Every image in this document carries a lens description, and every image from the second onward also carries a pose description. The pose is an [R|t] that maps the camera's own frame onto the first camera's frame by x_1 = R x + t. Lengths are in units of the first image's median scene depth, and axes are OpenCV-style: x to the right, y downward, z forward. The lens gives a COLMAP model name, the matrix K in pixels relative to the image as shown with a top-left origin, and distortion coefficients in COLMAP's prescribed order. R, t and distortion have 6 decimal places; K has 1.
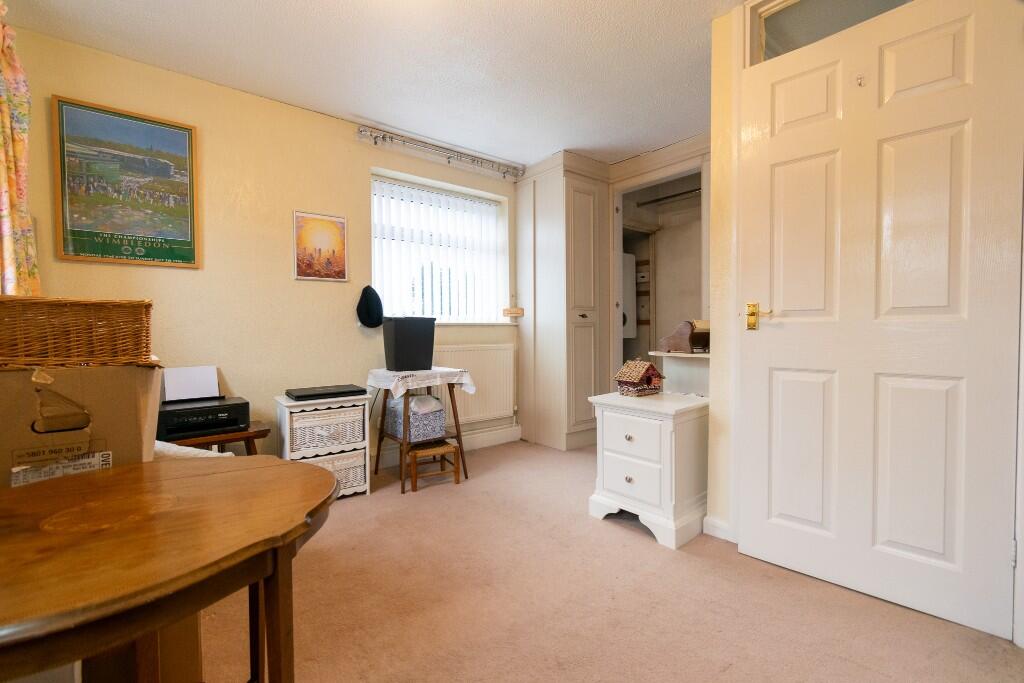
lens RADIAL K [[453.1, 0, 511.6], [0, 453.1, 337.5], [0, 0, 1]] dist [0.004694, -0.000597]
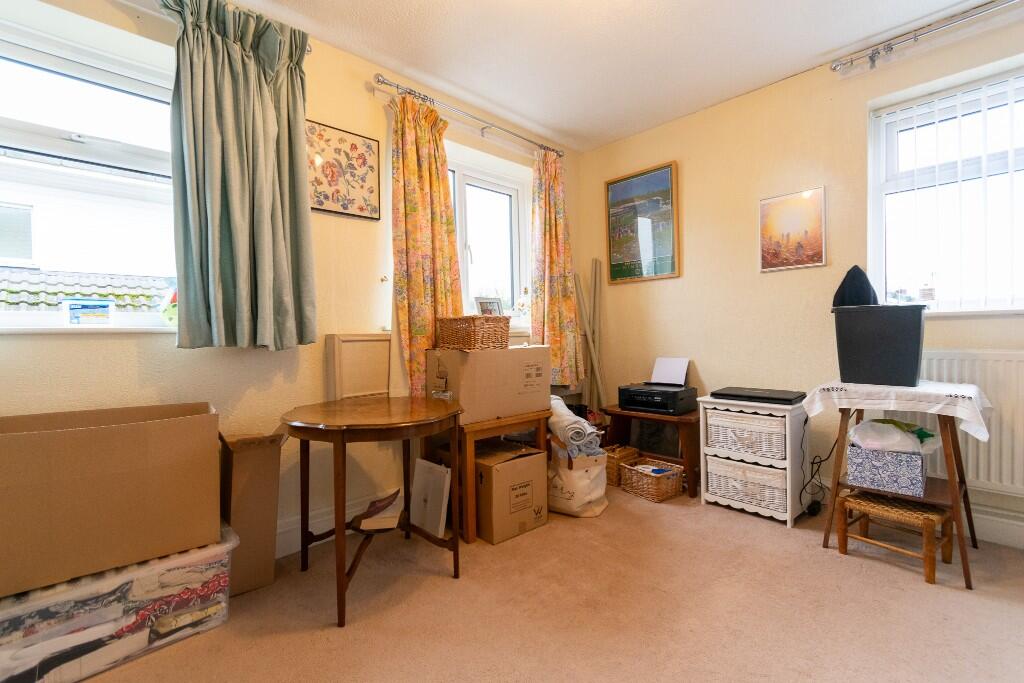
lens RADIAL K [[453.1, 0, 511.6], [0, 453.1, 337.5], [0, 0, 1]] dist [0.004694, -0.000597]
pose [[0.082619, 0.014306, -0.996479, 0.423955], [0.000612, 0.999896, 0.014406, -0.007413], [0.996581, -0.001801, 0.082602, 0.406552]]
